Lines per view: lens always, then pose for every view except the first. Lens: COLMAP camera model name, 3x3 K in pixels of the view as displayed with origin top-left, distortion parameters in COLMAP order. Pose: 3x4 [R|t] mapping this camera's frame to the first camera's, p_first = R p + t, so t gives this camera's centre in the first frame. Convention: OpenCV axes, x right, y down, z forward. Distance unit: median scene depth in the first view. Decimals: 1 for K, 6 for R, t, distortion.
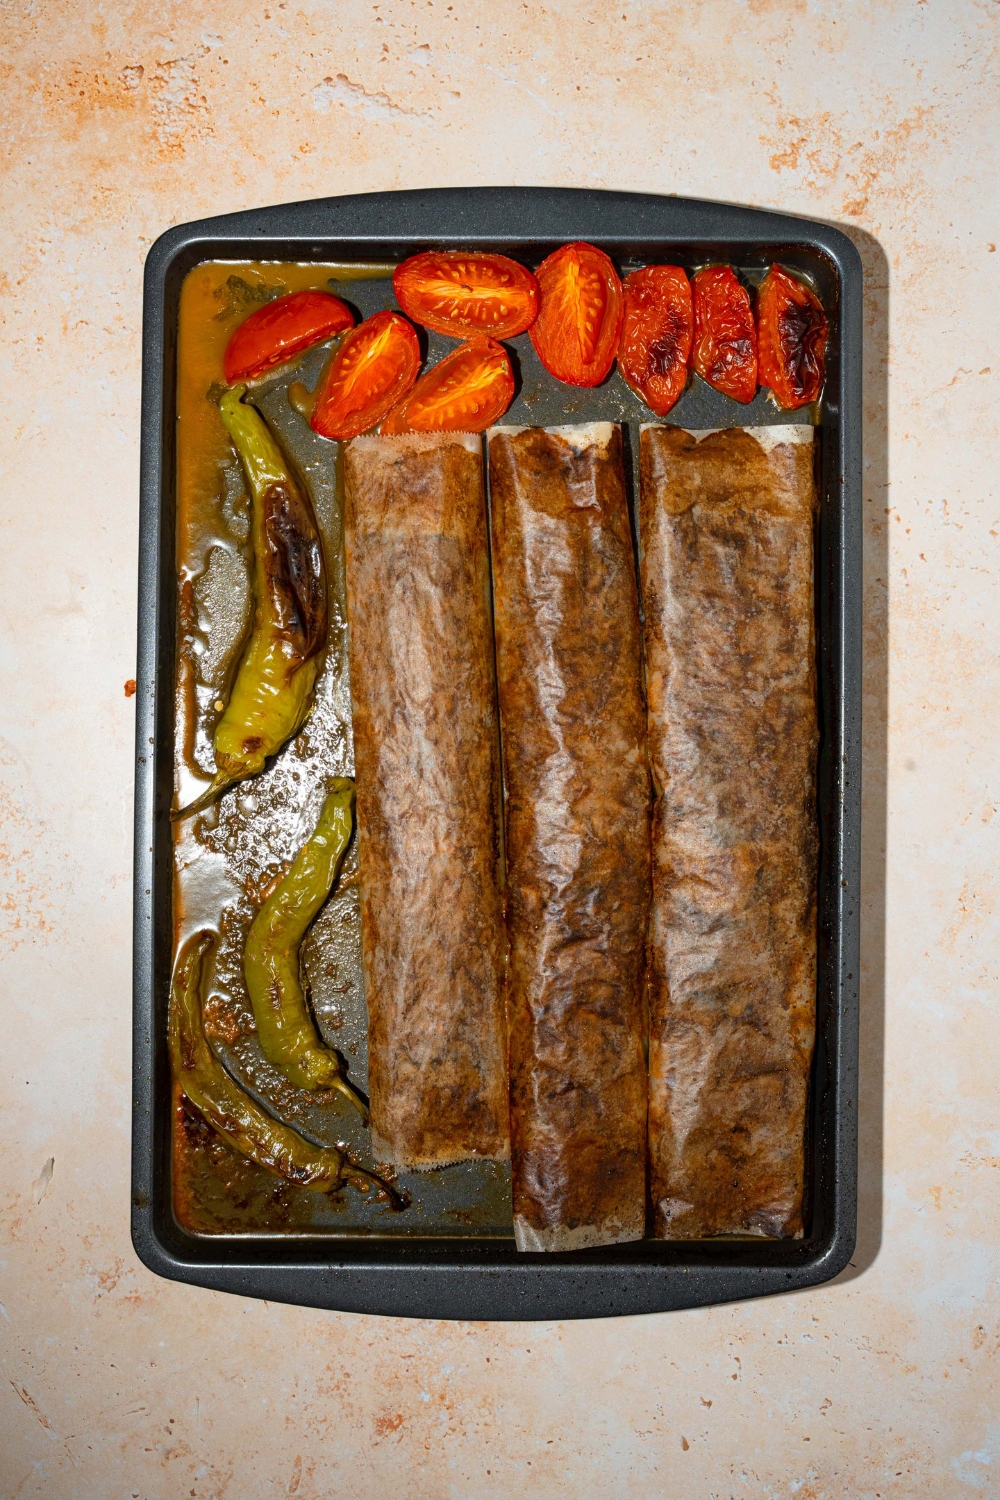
lens RADIAL K [[6645.9, 0, 505.5], [0, 6645.9, 753.5], [0, 0, 1]] dist [0.035861, 0.000000]
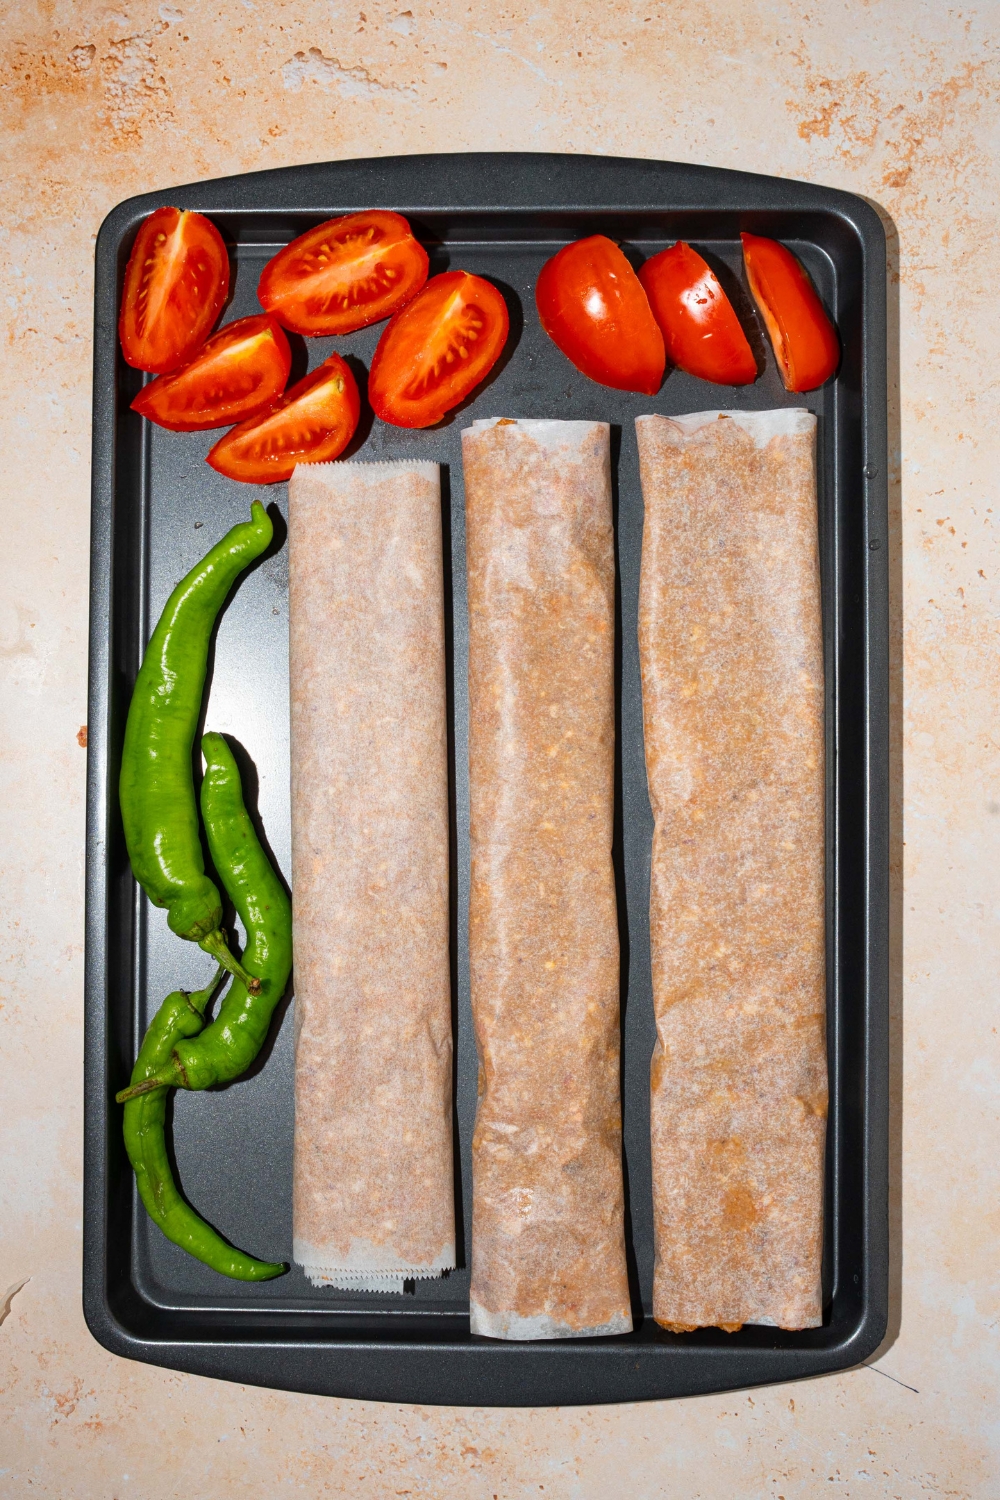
lens RADIAL K [[4758.5, 0, 488.6], [0, 4758.5, 748.0], [0, 0, 1]] dist [-0.096648, 0.000000]
pose [[0.999922, -0.012063, -0.003151, -0.000341], [0.012028, 0.999867, -0.010984, -0.000592], [0.003283, 0.010945, 0.999935, 0.371559]]
